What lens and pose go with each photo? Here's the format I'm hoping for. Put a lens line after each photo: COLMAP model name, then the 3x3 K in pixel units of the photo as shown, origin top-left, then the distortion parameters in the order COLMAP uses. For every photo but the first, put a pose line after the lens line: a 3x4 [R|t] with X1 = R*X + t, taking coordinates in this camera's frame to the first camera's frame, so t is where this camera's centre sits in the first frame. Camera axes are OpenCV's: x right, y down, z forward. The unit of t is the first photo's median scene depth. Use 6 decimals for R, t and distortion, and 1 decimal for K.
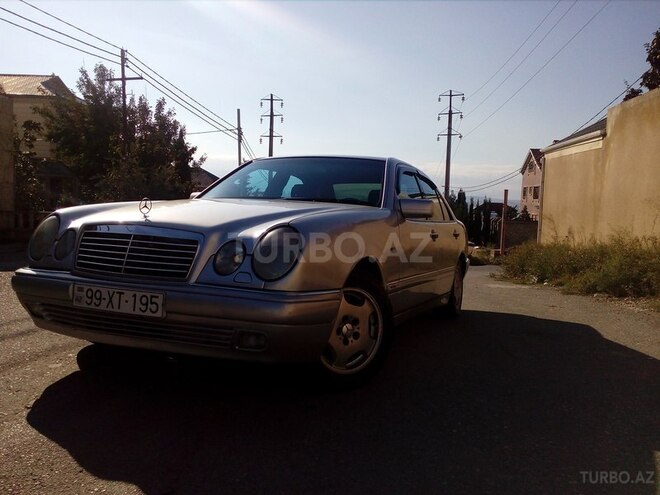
lens RADIAL K [[555.1, 0, 330.0], [0, 555.1, 247.5], [0, 0, 1]] dist [0.035050, -0.047434]
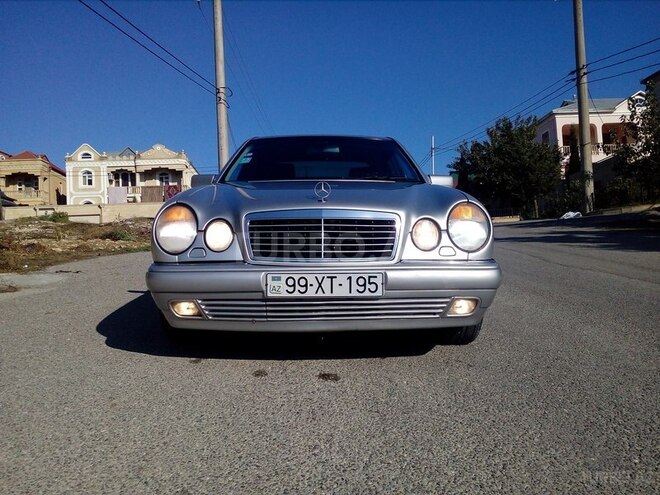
lens RADIAL K [[555.1, 0, 330.0], [0, 555.1, 247.5], [0, 0, 1]] dist [0.035050, -0.047434]
pose [[0.903374, -0.080566, 0.421218, -0.800315], [0.060073, 0.996284, 0.061722, -0.033807], [-0.424625, -0.030454, 0.904857, 0.099875]]
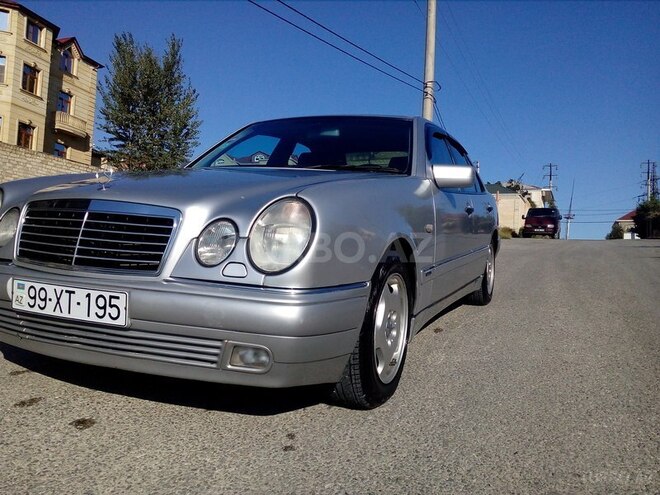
lens RADIAL K [[555.1, 0, 330.0], [0, 555.1, 247.5], [0, 0, 1]] dist [0.035050, -0.047434]
pose [[0.999674, -0.013058, -0.021936, -0.016787], [0.013987, 0.998988, 0.042745, -0.003691], [0.021356, -0.043038, 0.998845, 0.276113]]
